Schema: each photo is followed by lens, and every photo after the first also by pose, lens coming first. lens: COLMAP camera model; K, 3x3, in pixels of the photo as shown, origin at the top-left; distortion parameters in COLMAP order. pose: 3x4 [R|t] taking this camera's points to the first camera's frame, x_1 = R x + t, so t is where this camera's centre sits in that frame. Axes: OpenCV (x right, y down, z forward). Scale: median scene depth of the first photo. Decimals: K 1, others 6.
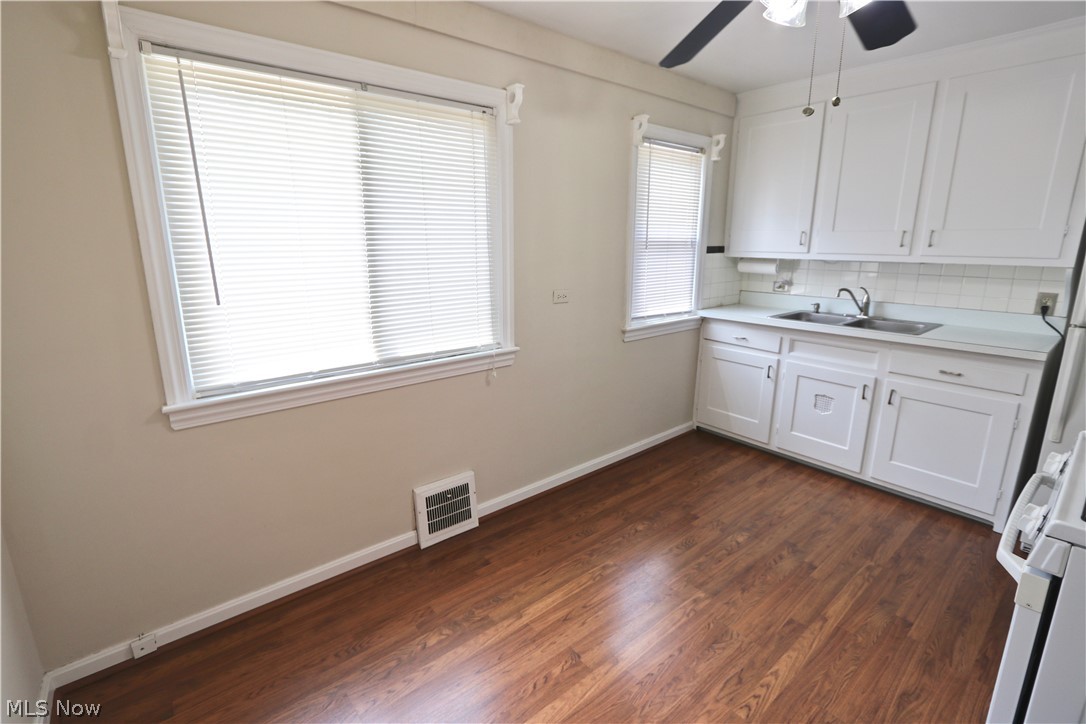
lens RADIAL K [[500.6, 0, 541.1], [0, 500.6, 359.3], [0, 0, 1]] dist [-0.005978, -0.000960]
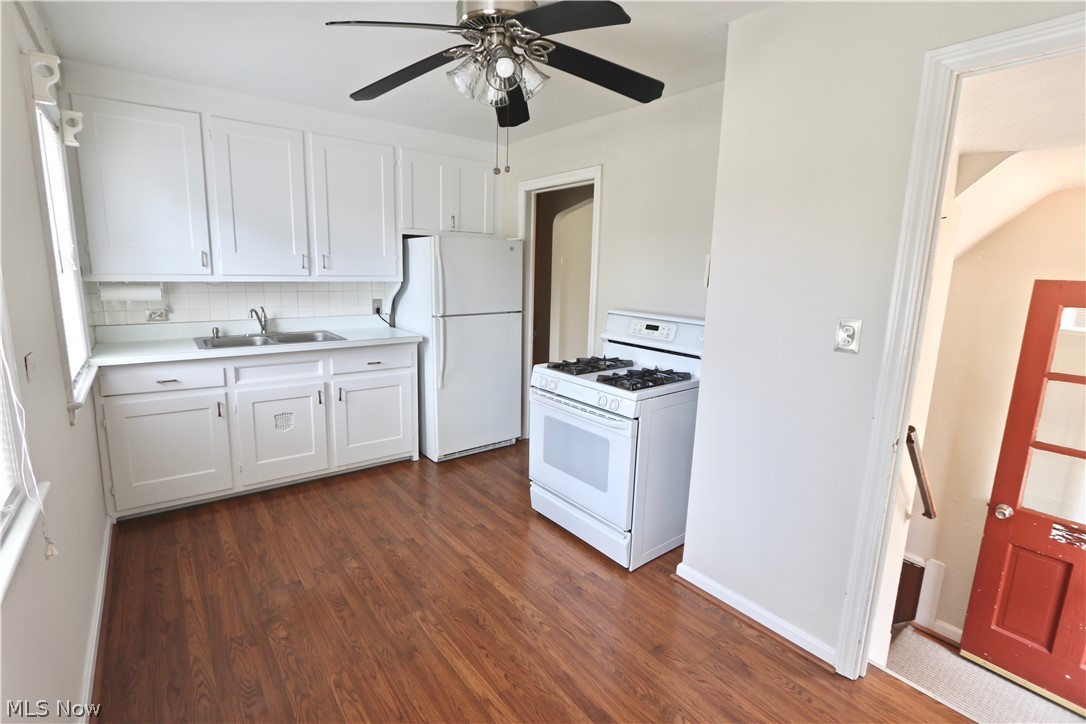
lens RADIAL K [[500.6, 0, 521.4], [0, 500.6, 355.4], [0, 0, 1]] dist [-0.005978, -0.000960]
pose [[0.056465, -0.171818, 0.983509, -0.407710], [0.210630, 0.964960, 0.156485, -0.103705], [-0.975934, 0.198321, 0.090676, 0.432761]]
